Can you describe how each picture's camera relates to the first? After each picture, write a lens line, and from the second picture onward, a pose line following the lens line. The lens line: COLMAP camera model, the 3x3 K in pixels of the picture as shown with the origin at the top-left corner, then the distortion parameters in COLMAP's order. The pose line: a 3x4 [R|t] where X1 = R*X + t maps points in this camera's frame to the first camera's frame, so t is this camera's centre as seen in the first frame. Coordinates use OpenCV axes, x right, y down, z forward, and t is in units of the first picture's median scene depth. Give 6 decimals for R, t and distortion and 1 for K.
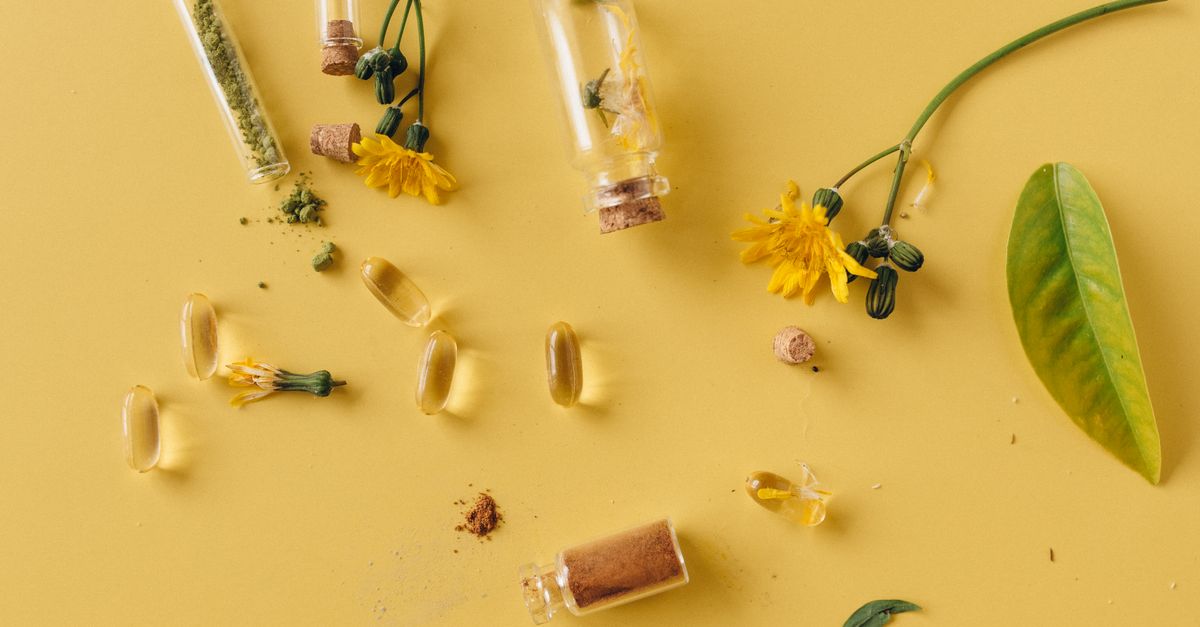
lens RADIAL K [[1280.1, 0, 600.0], [0, 1280.1, 313.5], [0, 0, 1]] dist [0.005619, -0.288321]
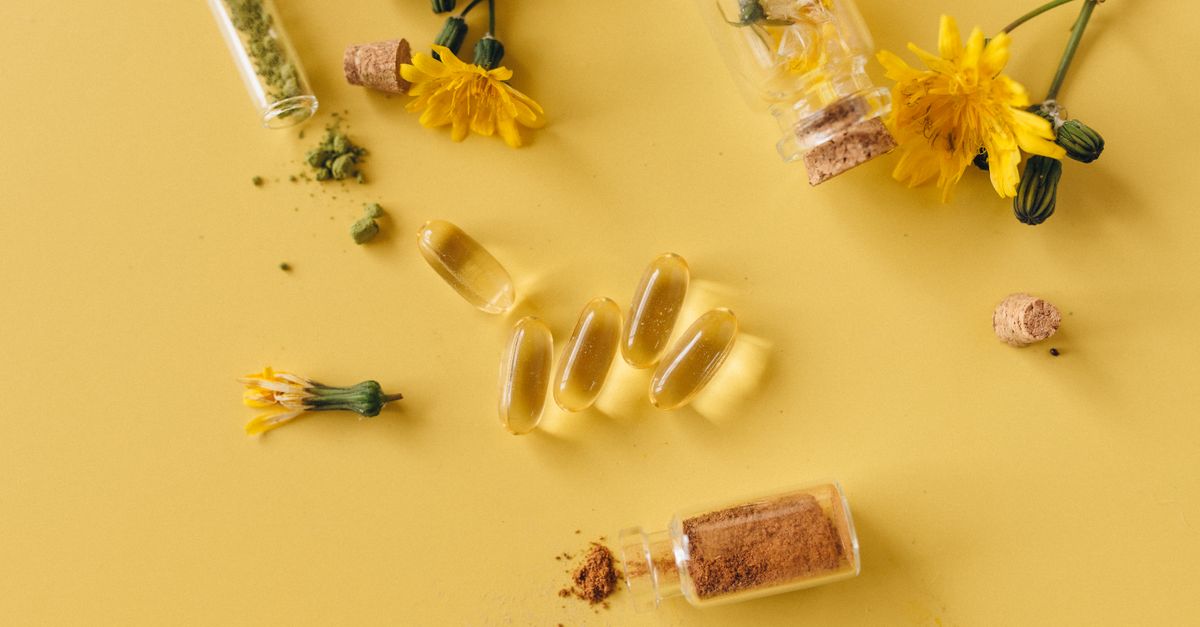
lens RADIAL K [[1280.1, 0, 600.0], [0, 1280.1, 313.5], [0, 0, 1]] dist [0.005619, -0.288321]
pose [[0.998367, -0.038555, -0.042158, -0.053872], [0.036191, 0.997803, -0.055485, 0.052318], [0.044205, 0.053869, 0.997569, 0.279137]]
